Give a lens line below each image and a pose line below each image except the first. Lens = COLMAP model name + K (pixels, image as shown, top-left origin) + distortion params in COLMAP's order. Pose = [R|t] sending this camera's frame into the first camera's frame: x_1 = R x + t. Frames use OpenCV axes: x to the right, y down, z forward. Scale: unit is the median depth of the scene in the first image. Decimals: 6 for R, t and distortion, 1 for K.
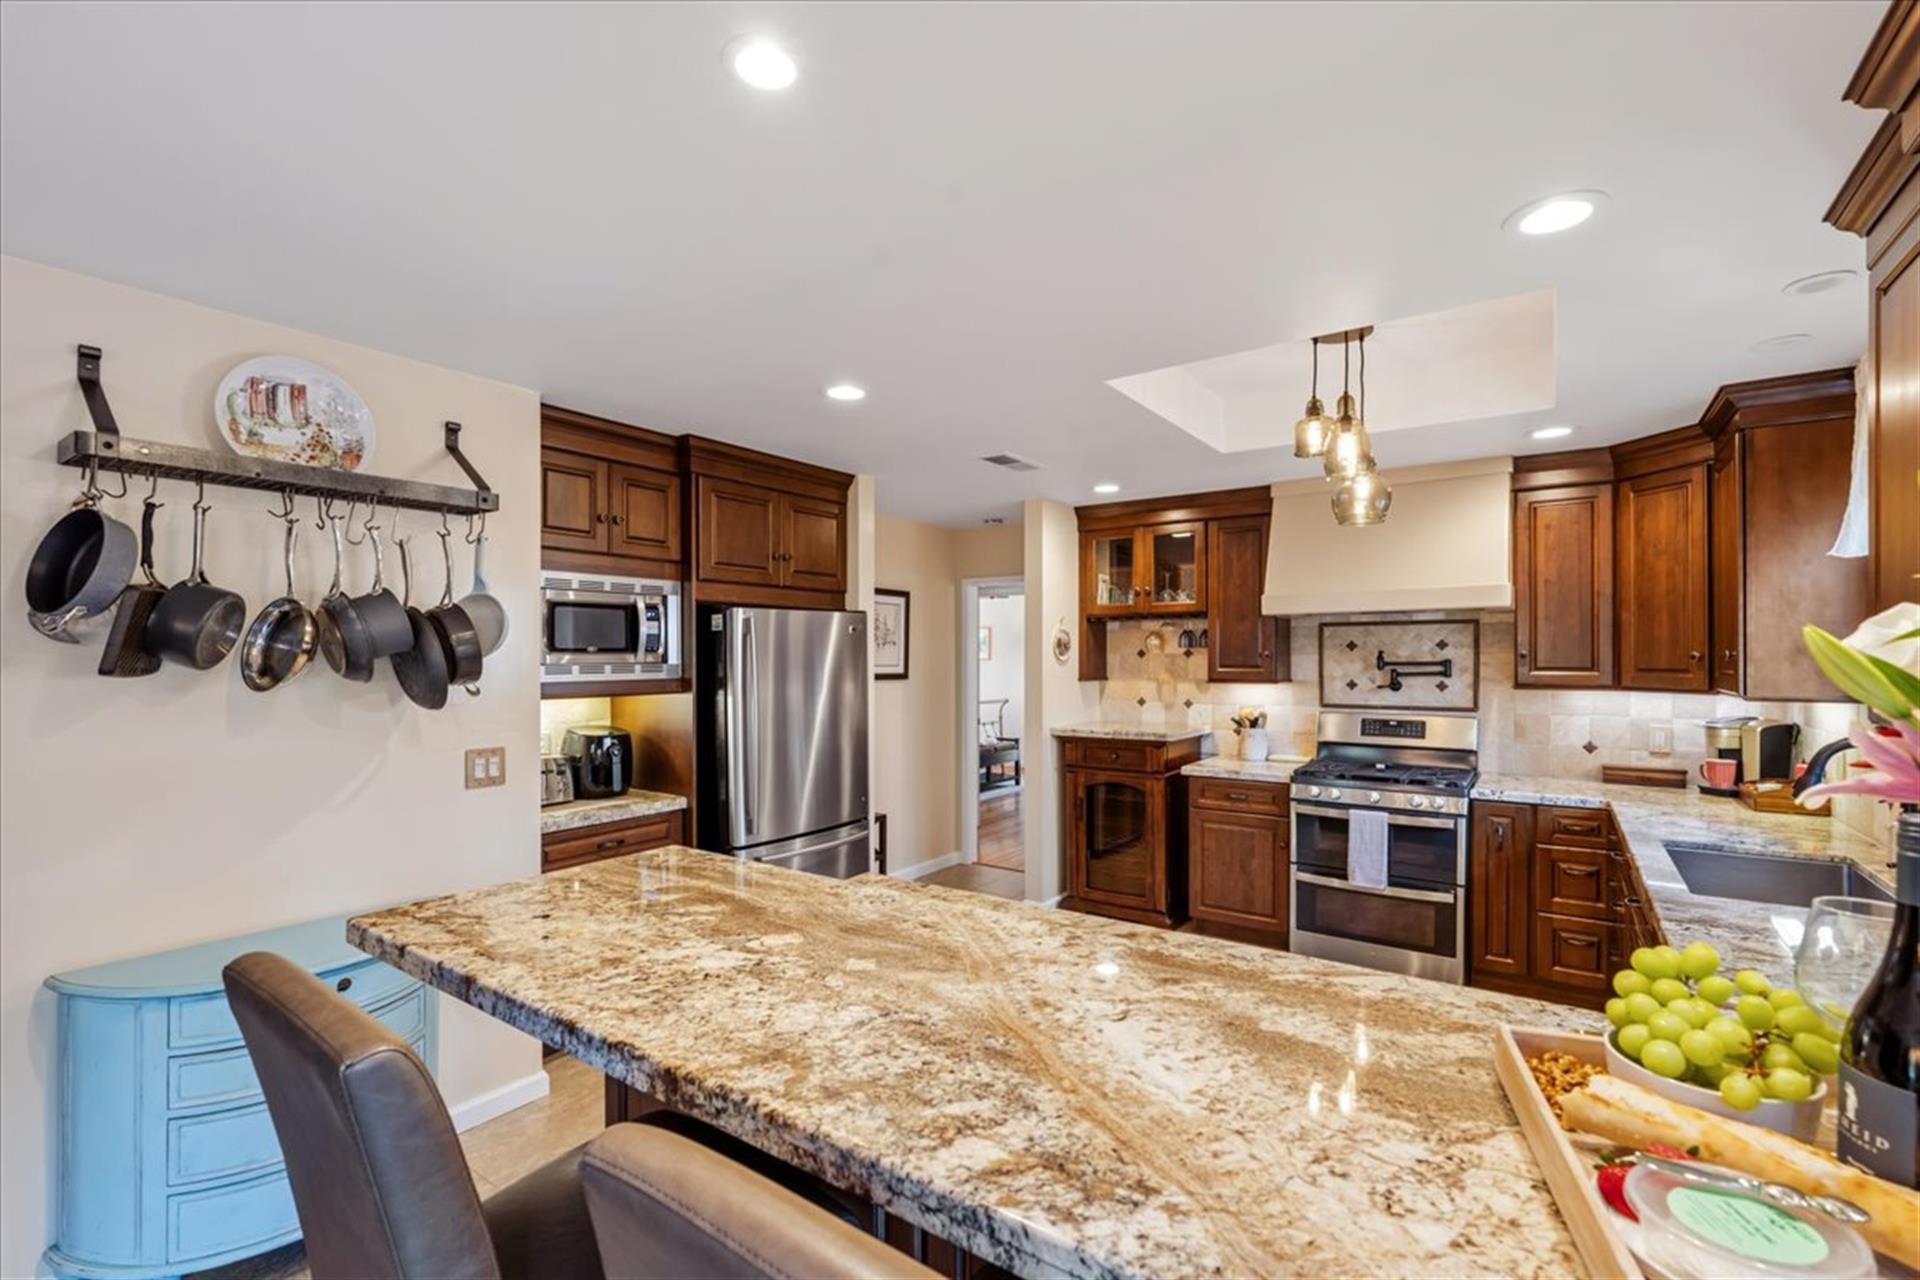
lens RADIAL K [[841.5, 0, 952.7], [0, 841.5, 659.5], [0, 0, 1]] dist [-0.007981, 0.000292]
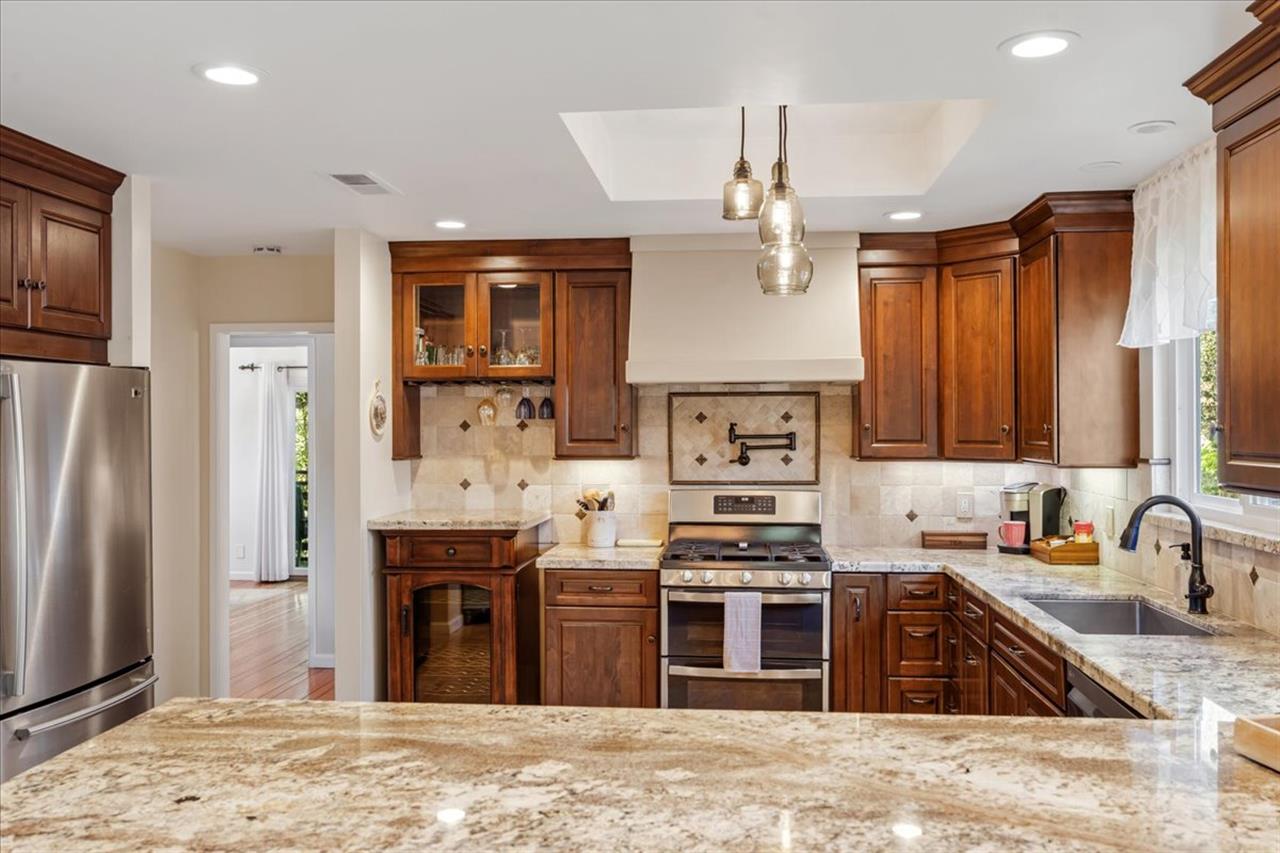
lens RADIAL K [[1078.9, 0, 640.0], [0, 1078.9, 426.5], [0, 0, 1]] dist [0.000453, 0.000220]
pose [[0.866157, -0.000633, 0.499772, -0.201191], [0.002575, 0.999992, -0.003196, -0.003319], [-0.499766, 0.004055, 0.866151, 0.000279]]
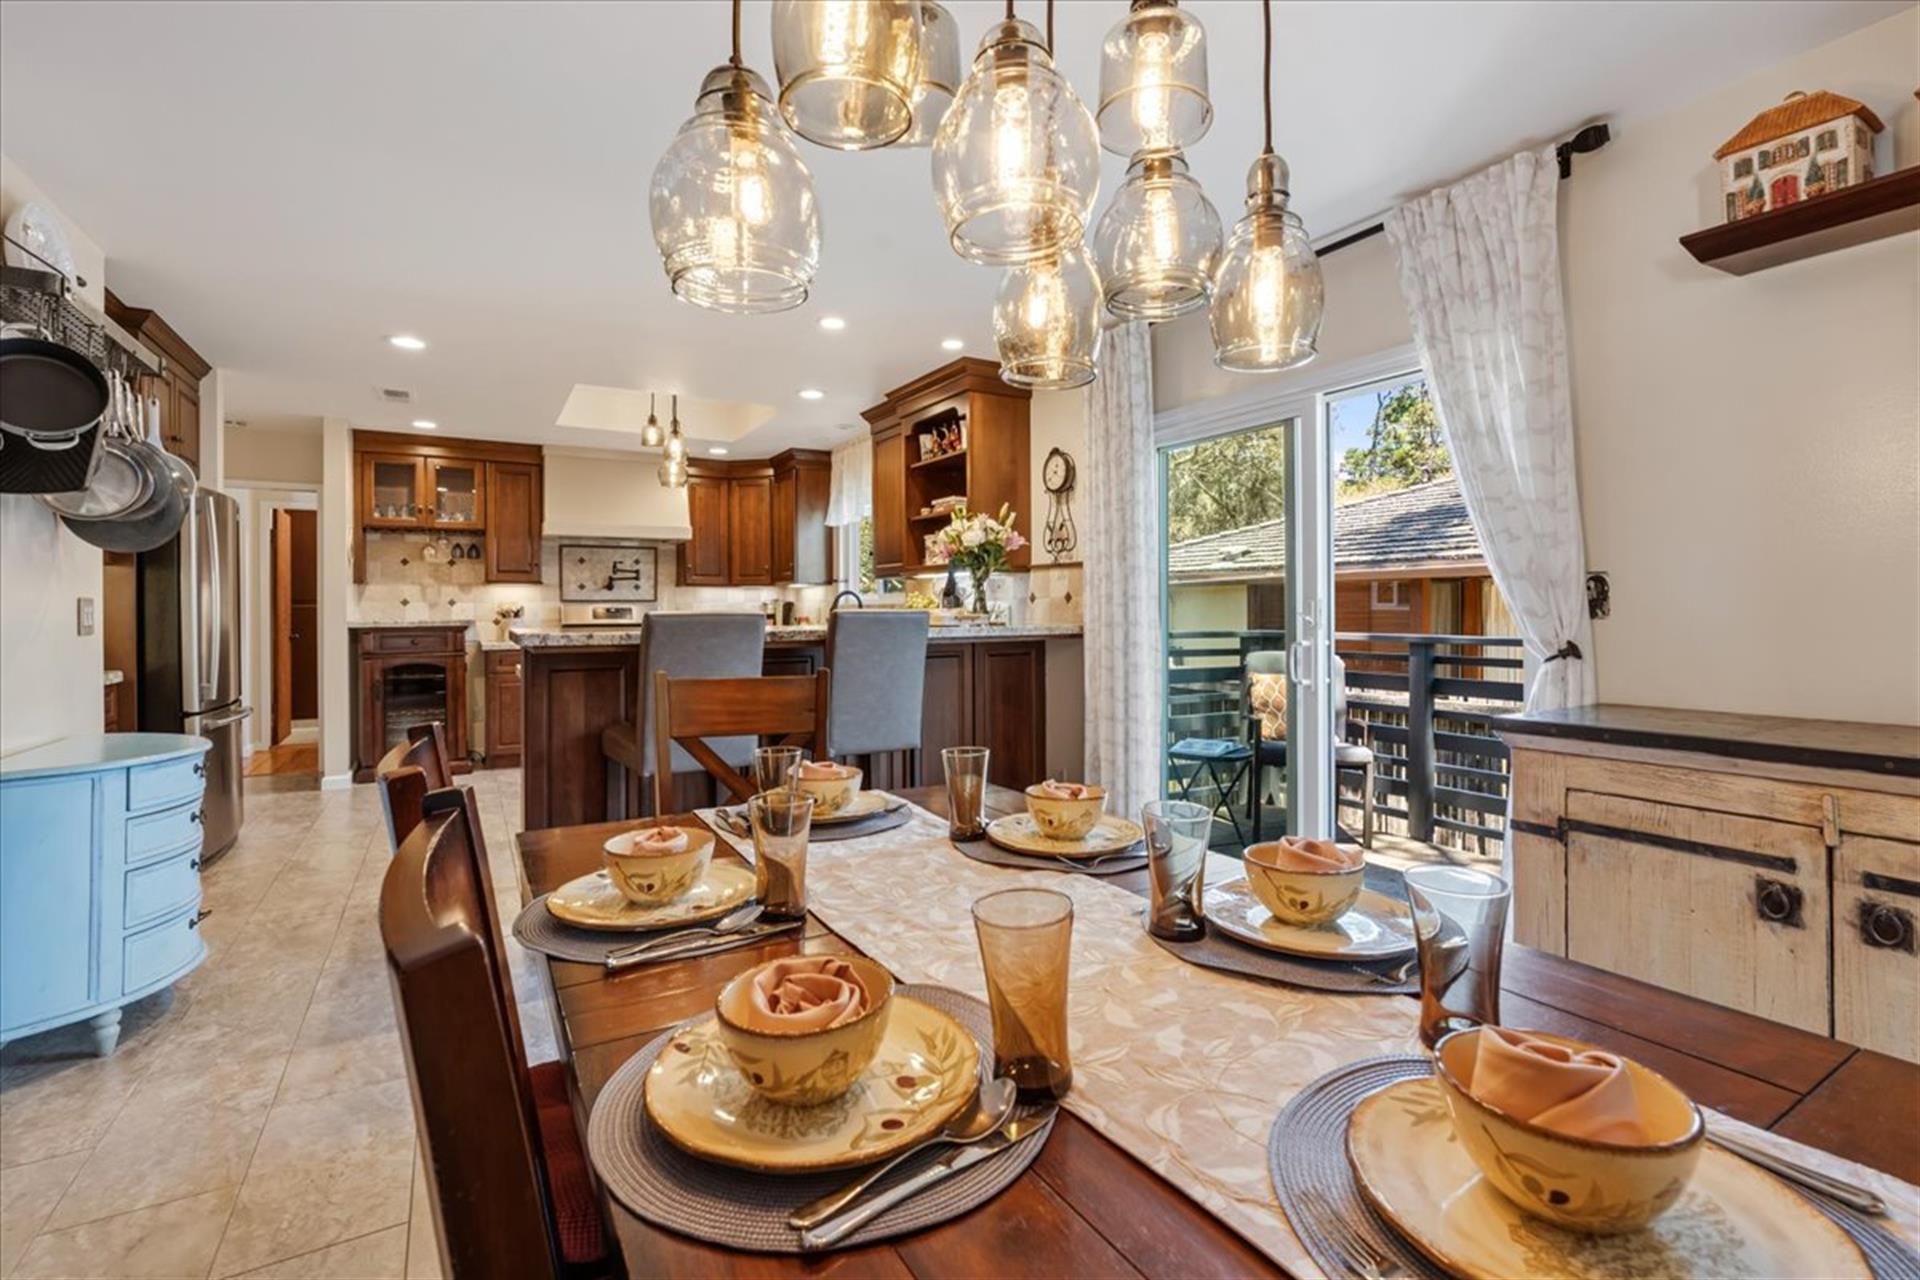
lens RADIAL K [[848.1, 0, 942.6], [0, 848.1, 610.4], [0, 0, 1]] dist [-0.000324, 0.000108]
pose [[0.425162, -0.001667, 0.905116, -0.696829], [0.004148, 0.999991, -0.000106, 0.084201], [-0.905108, 0.003800, 0.425165, -0.254813]]
